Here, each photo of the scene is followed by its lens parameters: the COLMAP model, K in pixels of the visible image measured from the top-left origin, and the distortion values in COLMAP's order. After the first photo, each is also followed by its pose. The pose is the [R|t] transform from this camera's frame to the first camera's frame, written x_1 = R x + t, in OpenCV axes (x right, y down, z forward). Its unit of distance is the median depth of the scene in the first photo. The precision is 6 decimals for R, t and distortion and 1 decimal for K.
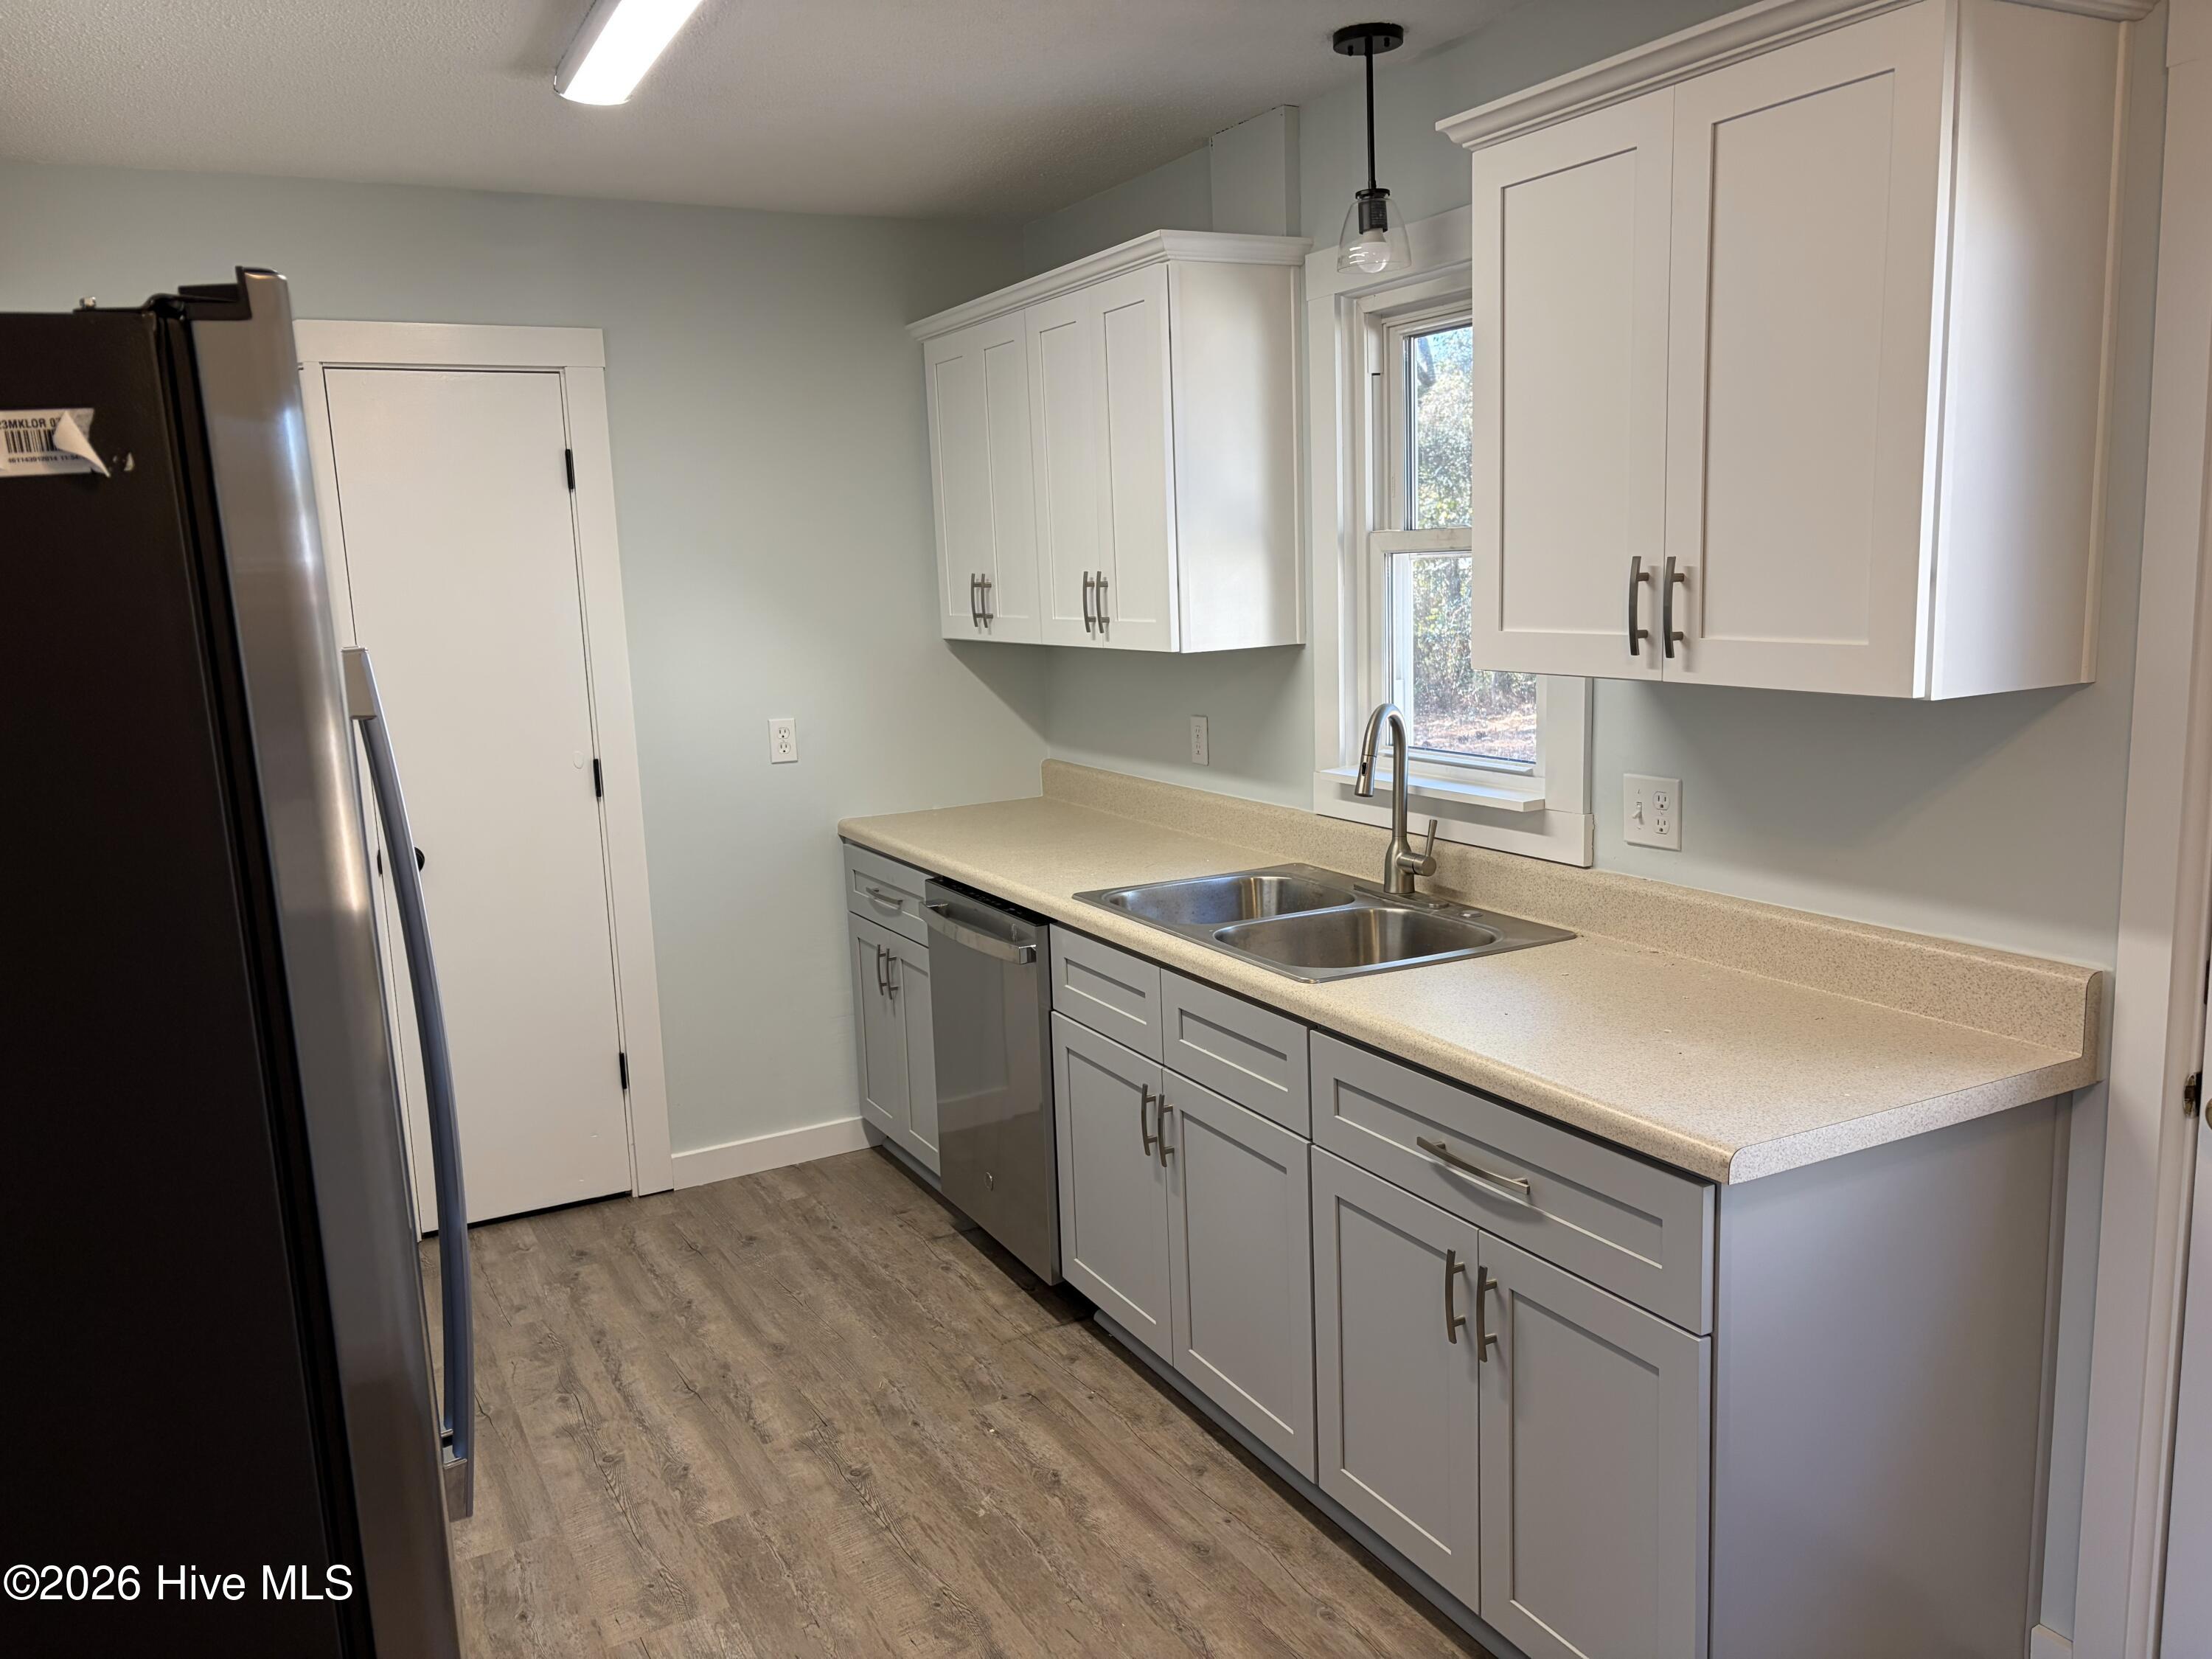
lens RADIAL K [[1676.7, 0, 1094.9], [0, 1676.7, 812.5], [0, 0, 1]] dist [0.039202, -0.034573]
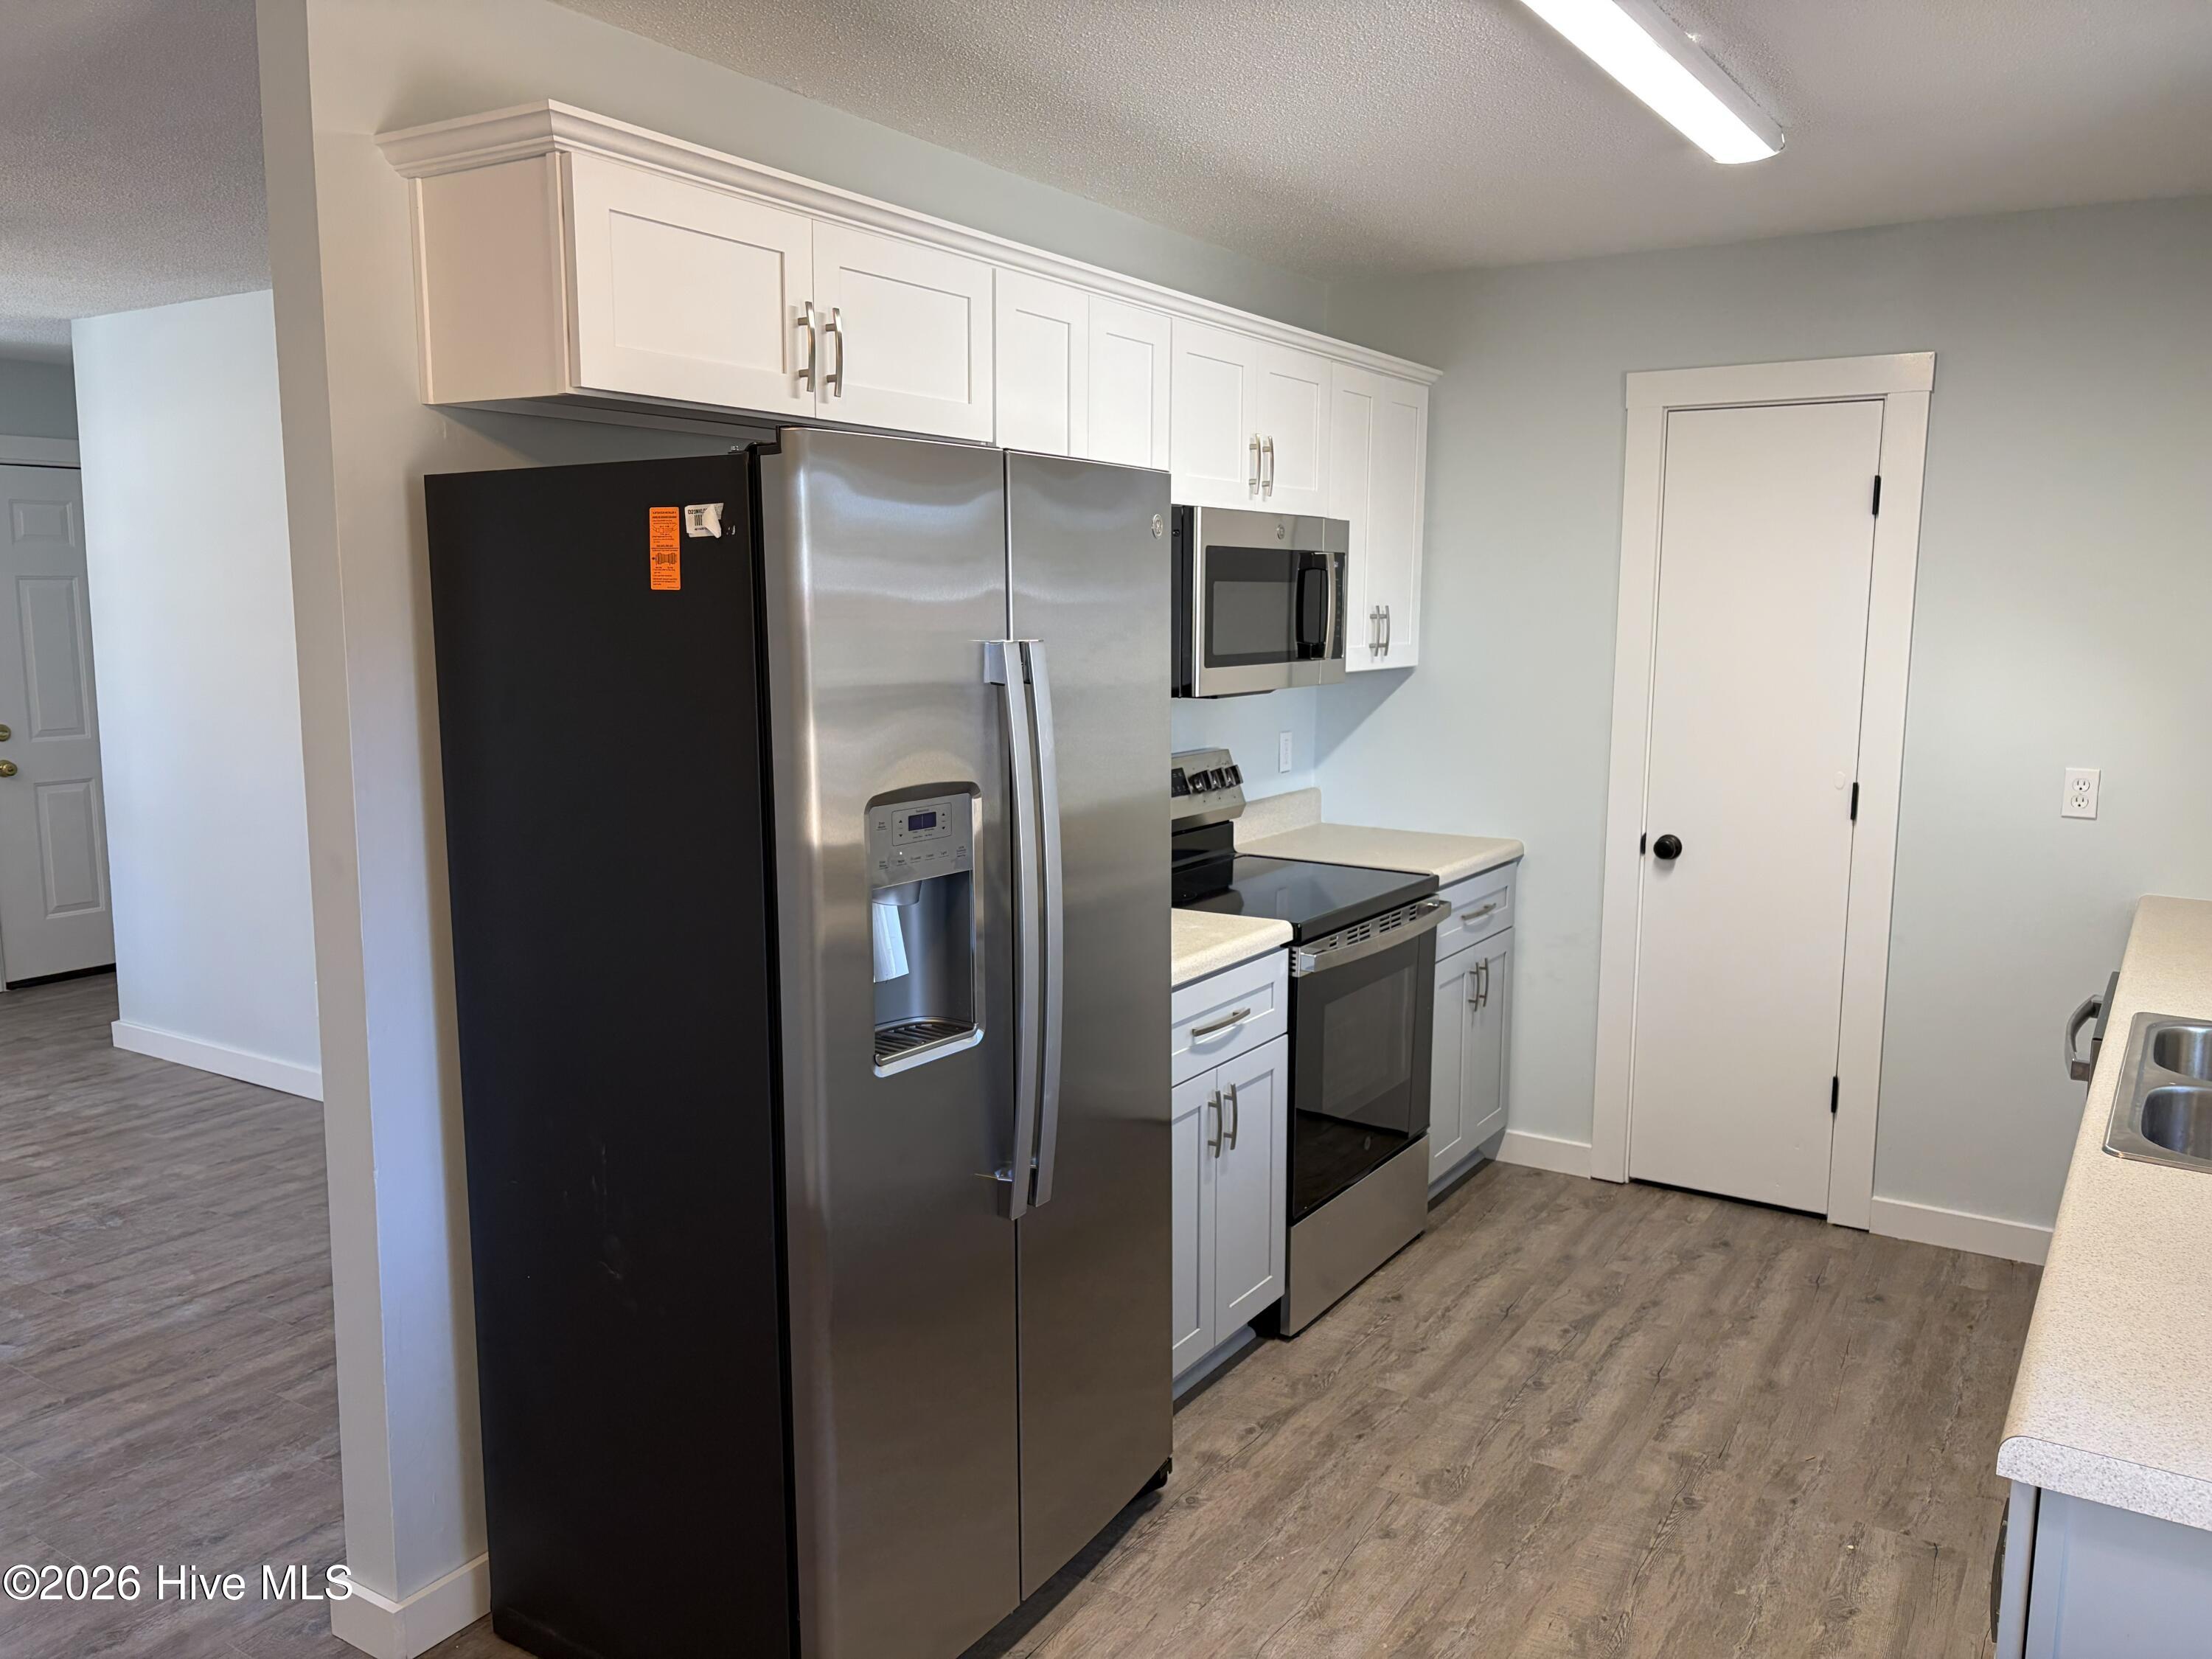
lens RADIAL K [[1676.7, 0, 1113.7], [0, 1676.7, 795.8], [0, 0, 1]] dist [0.039202, -0.034573]
pose [[0.492658, 0.146678, -0.857773, 0.455414], [-0.156717, 0.984531, 0.078344, -0.043259], [0.855996, 0.095830, 0.508024, 0.144499]]
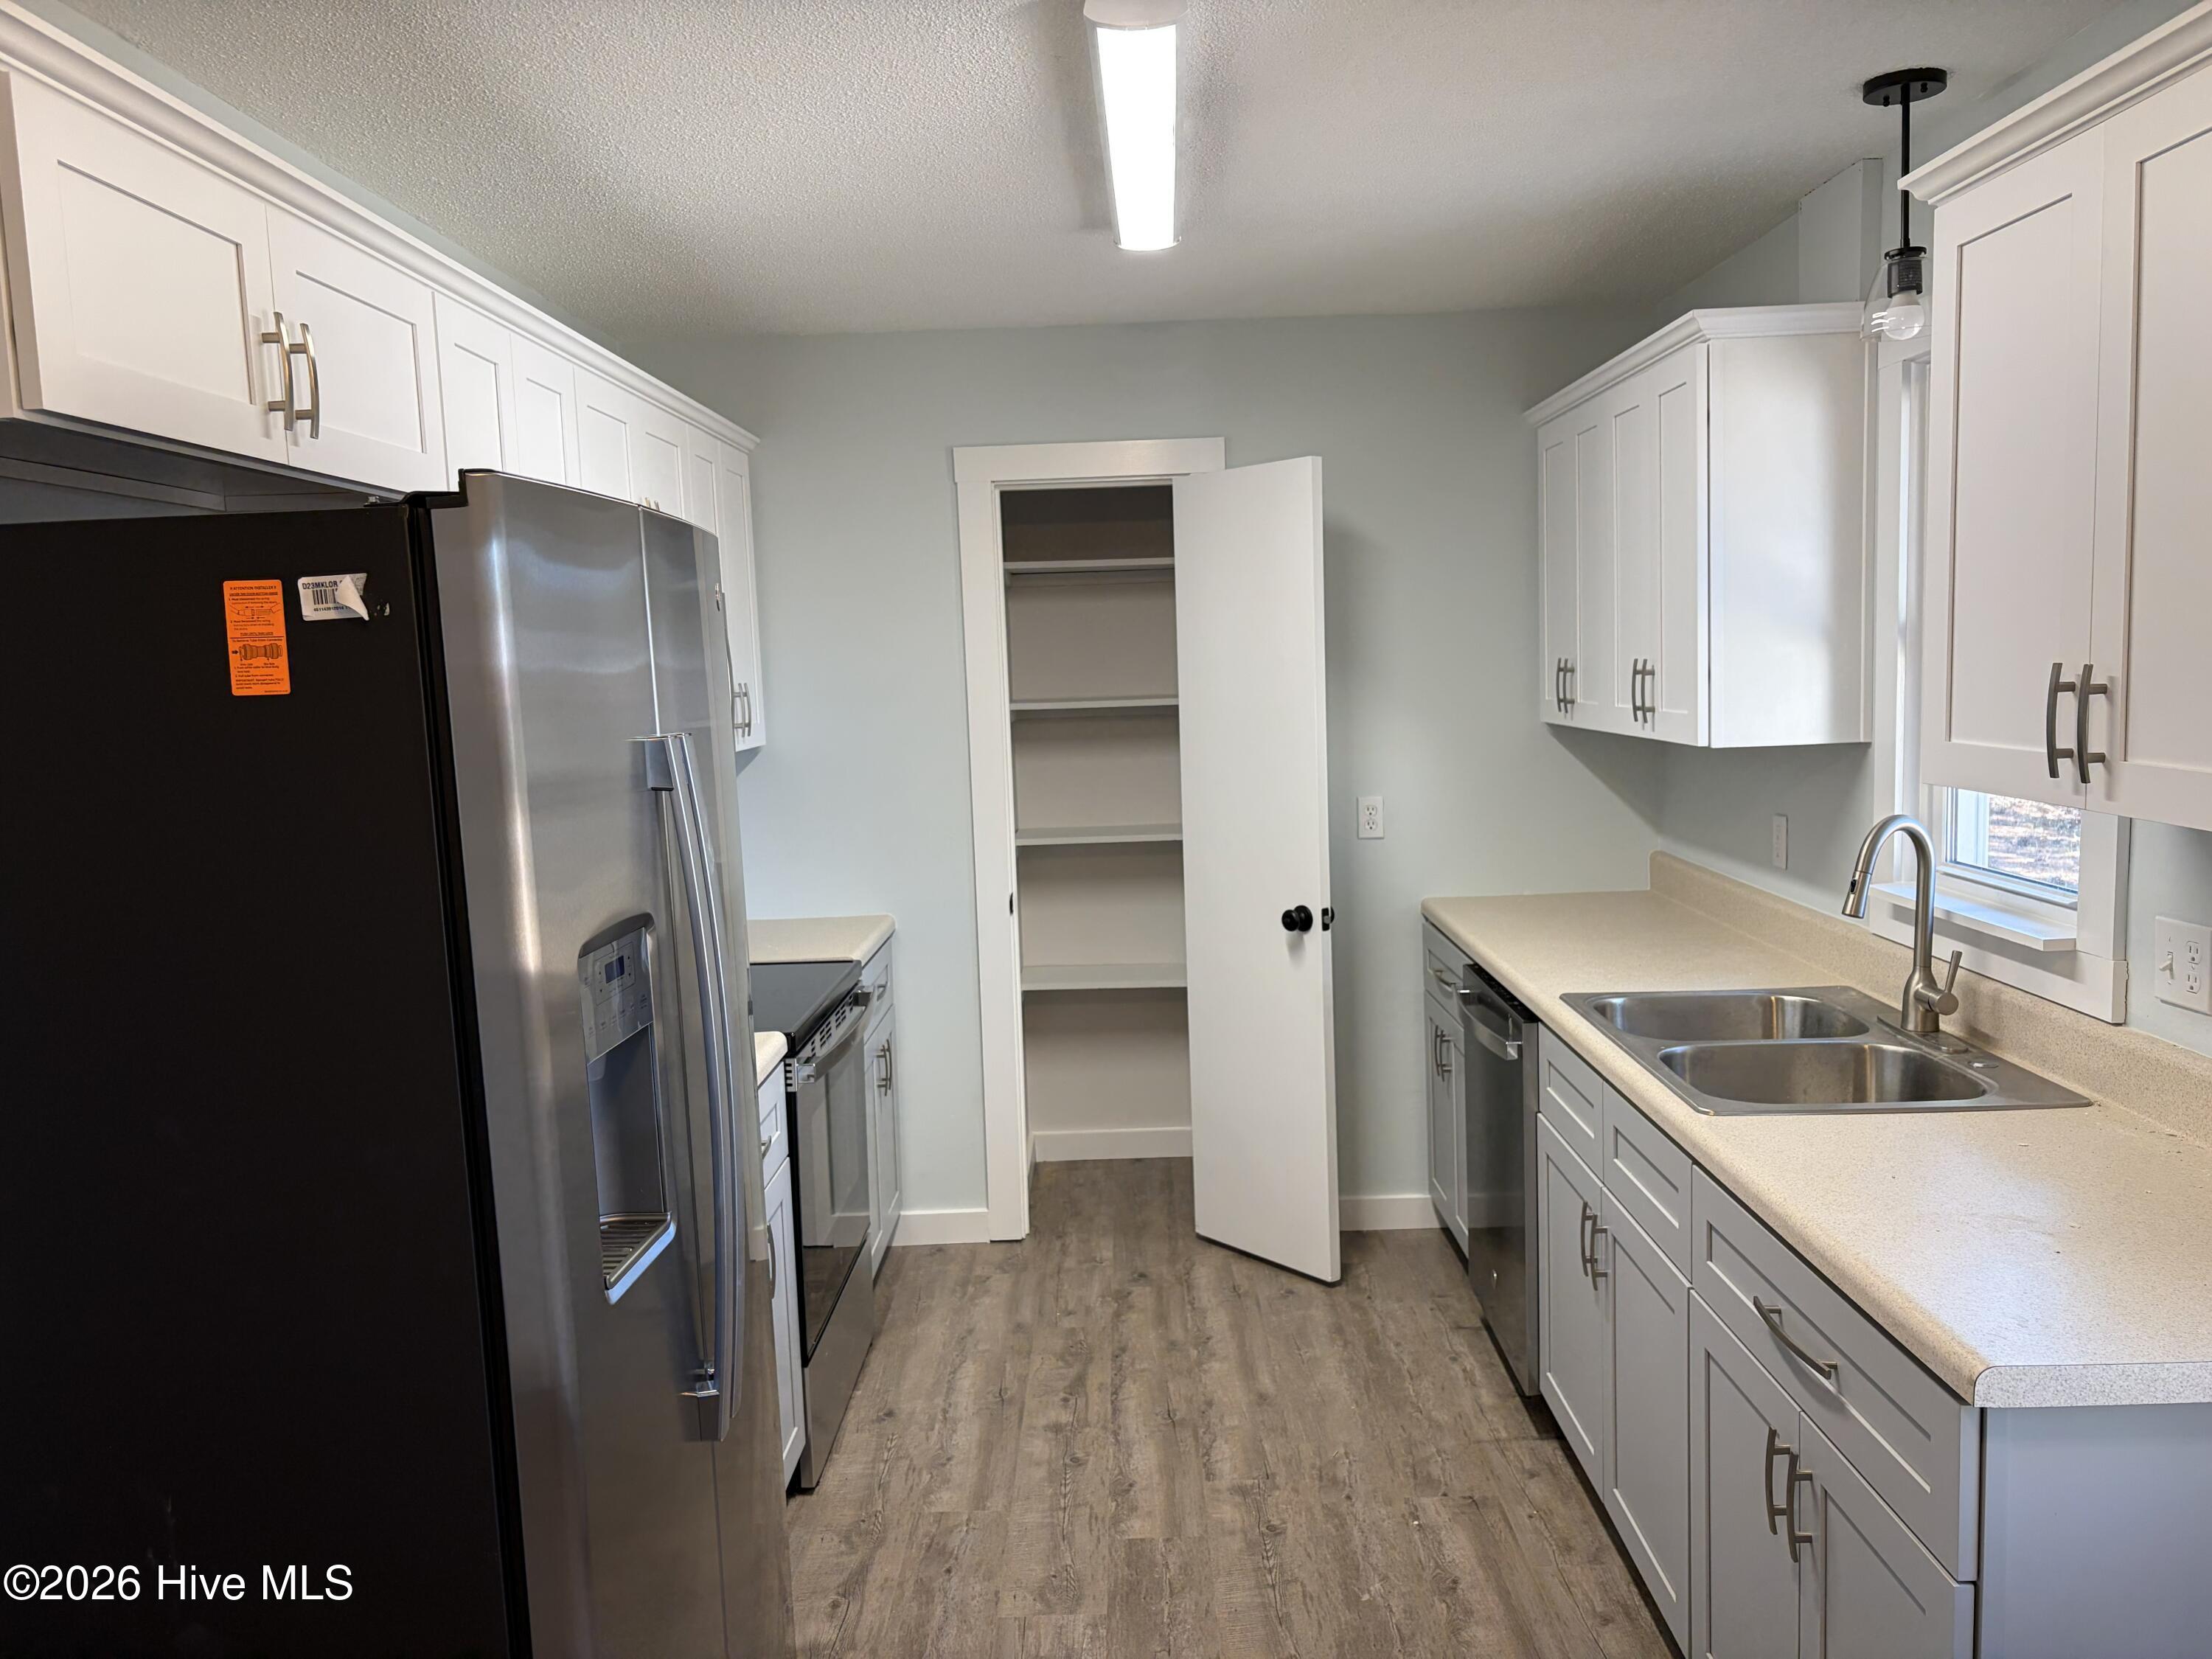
lens RADIAL K [[1676.7, 0, 1108.6], [0, 1676.7, 812.0], [0, 0, 1]] dist [0.039202, -0.034573]
pose [[0.879349, 0.052411, -0.473284, 0.220873], [-0.071167, 0.997226, -0.021794, -0.016671], [0.470829, 0.052847, 0.880640, 0.014368]]
